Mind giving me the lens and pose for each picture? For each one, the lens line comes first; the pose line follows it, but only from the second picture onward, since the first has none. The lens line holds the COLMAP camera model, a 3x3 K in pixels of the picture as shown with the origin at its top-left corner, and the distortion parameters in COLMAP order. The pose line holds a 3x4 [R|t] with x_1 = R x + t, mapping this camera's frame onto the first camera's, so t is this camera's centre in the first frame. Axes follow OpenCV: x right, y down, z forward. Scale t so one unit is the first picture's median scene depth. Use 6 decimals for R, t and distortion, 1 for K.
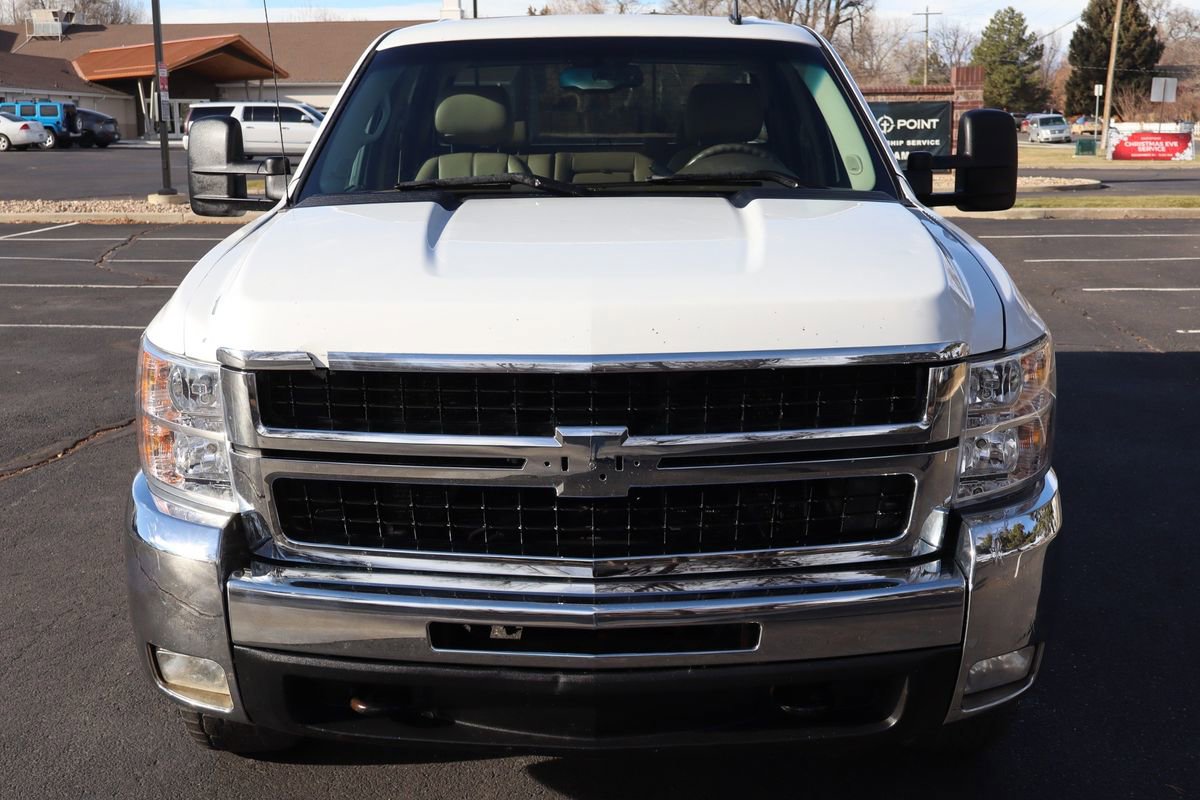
lens RADIAL K [[1615.9, 0, 600.0], [0, 1615.9, 400.0], [0, 0, 1]] dist [0.031348, -0.097002]
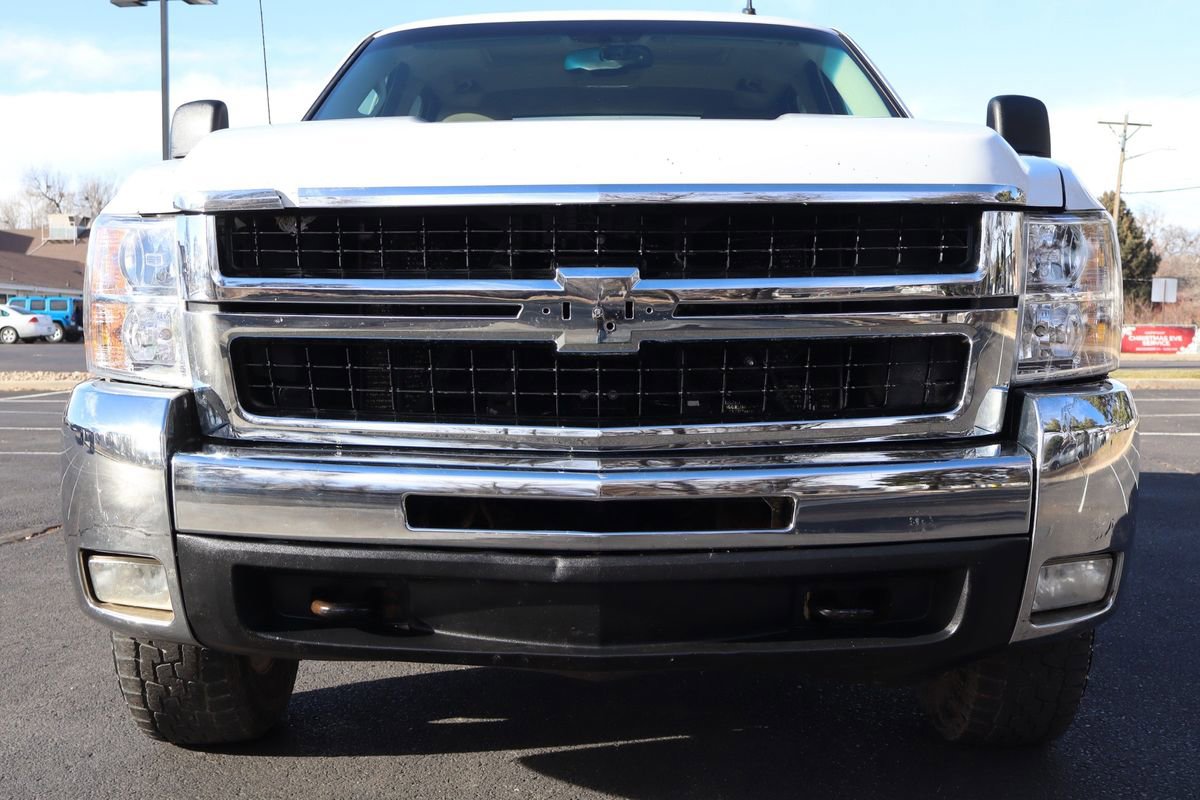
lens RADIAL K [[1595.3, 0, 600.0], [0, 1595.3, 400.0], [0, 0, 1]] dist [0.002944, 0.011353]
pose [[0.999982, 0.005268, -0.002711, -0.000884], [-0.005644, 0.986112, -0.165985, 0.179812], [0.001799, 0.165998, 0.986124, 0.129194]]
